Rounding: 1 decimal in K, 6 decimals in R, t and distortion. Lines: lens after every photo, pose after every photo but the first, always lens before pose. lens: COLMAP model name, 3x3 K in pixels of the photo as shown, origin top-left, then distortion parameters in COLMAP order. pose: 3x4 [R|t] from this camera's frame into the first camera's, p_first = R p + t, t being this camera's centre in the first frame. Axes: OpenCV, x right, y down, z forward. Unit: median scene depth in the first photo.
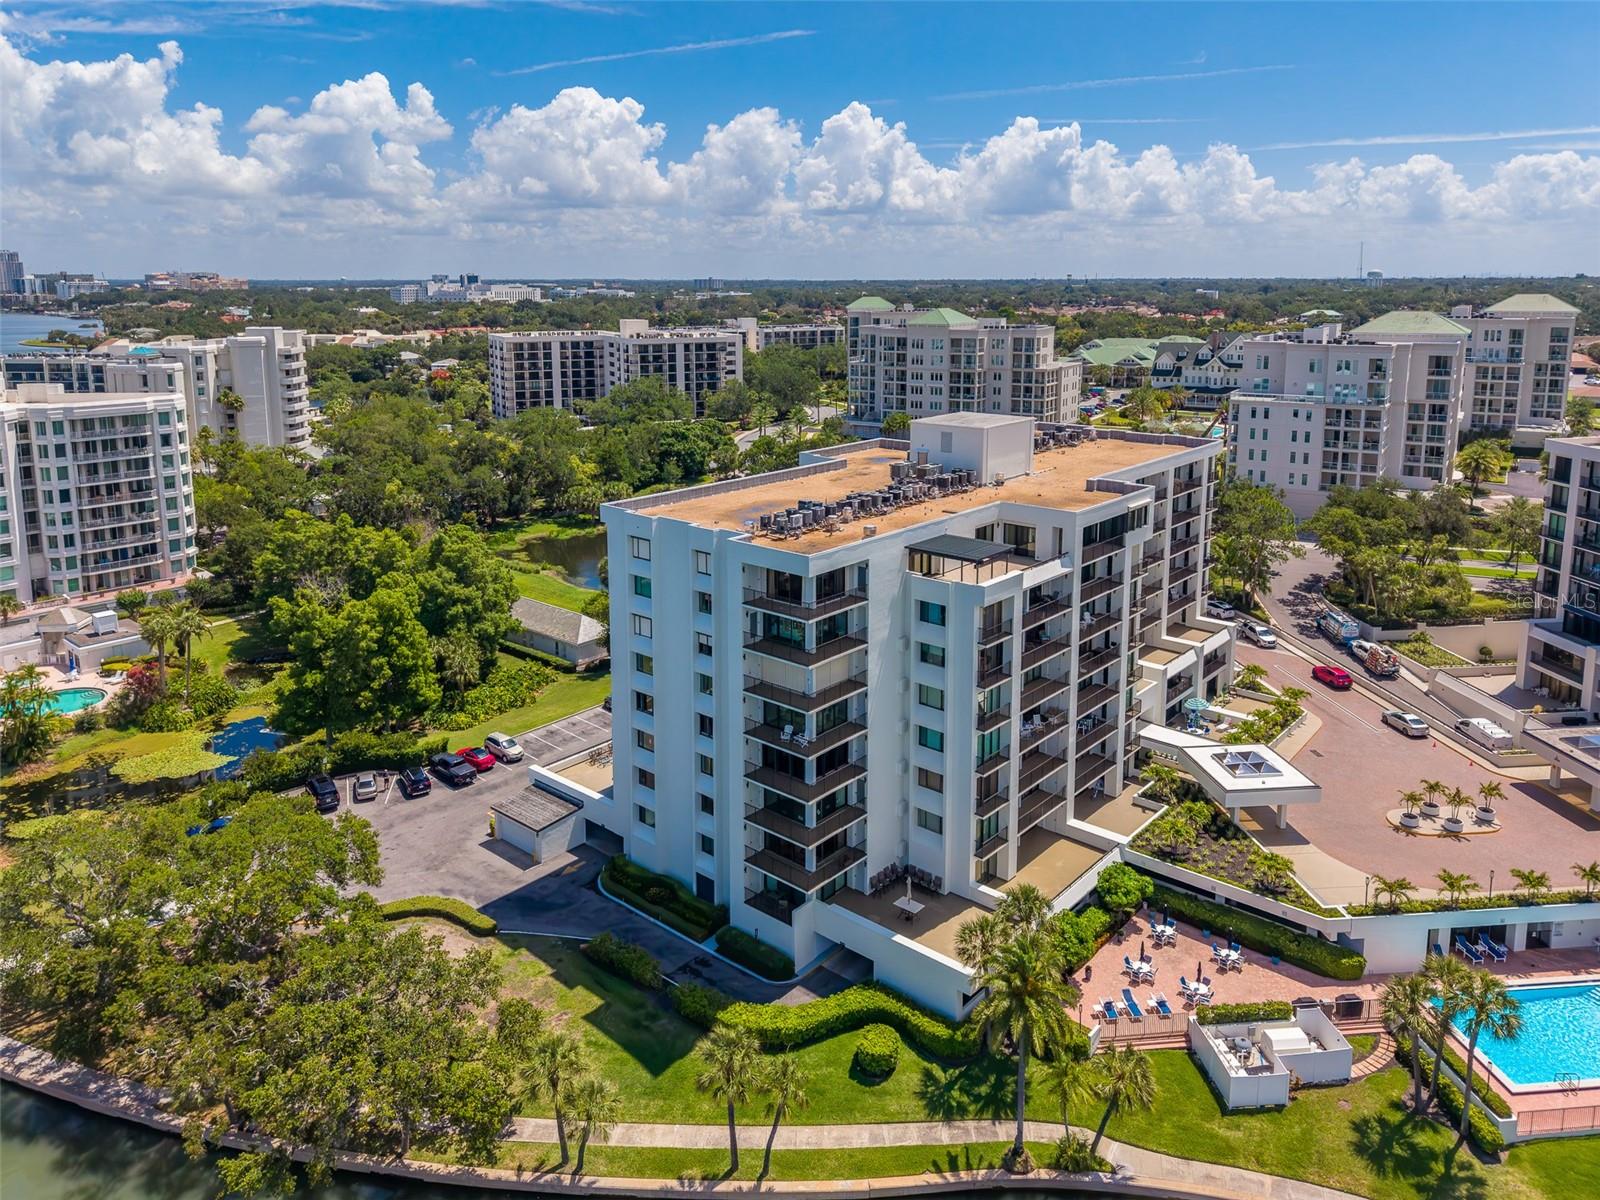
lens RADIAL K [[1041.9, 0, 800.0], [0, 1041.9, 600.0], [0, 0, 1]] dist [0.000682, -0.009476]
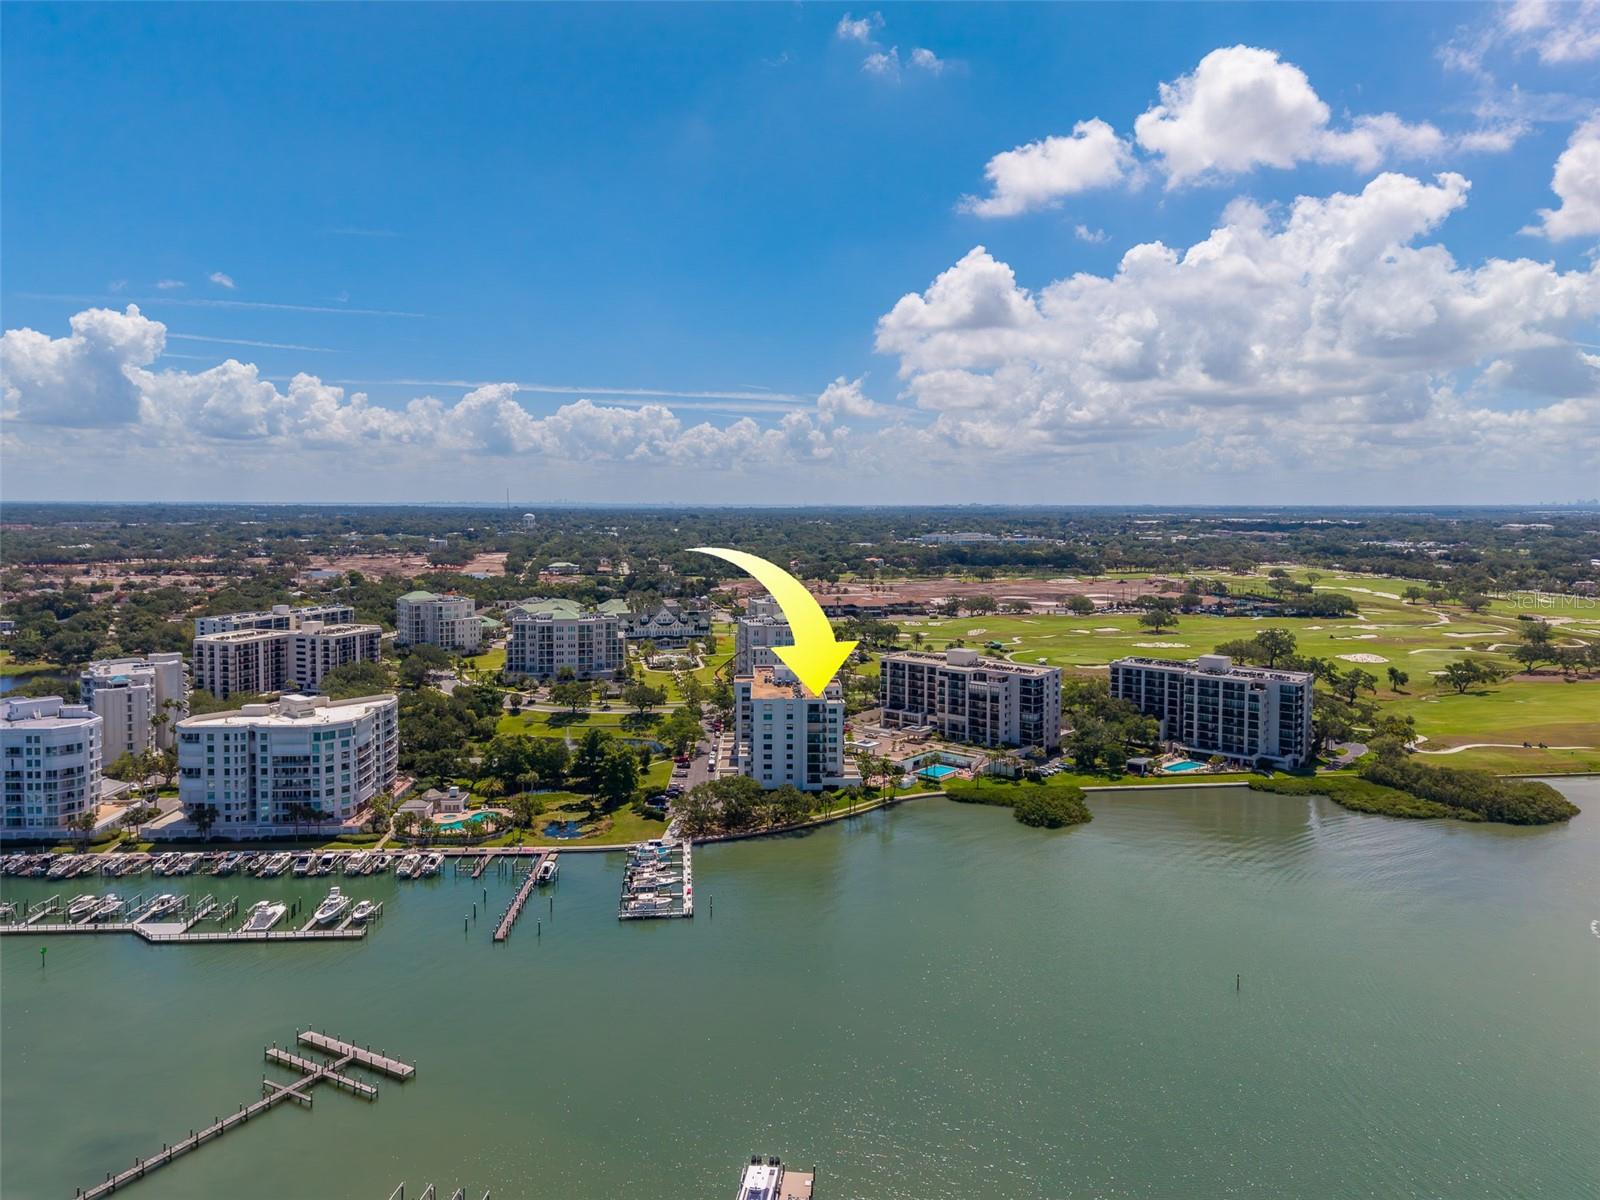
lens RADIAL K [[1122.9, 0, 800.0], [0, 1122.9, 600.0], [0, 0, 1]] dist [0.068357, -0.000997]
pose [[0.703360, -0.059975, 0.708299, -1.013894], [0.198520, 0.973360, -0.114717, 0.022802], [-0.682550, 0.221299, 0.696528, -0.725304]]
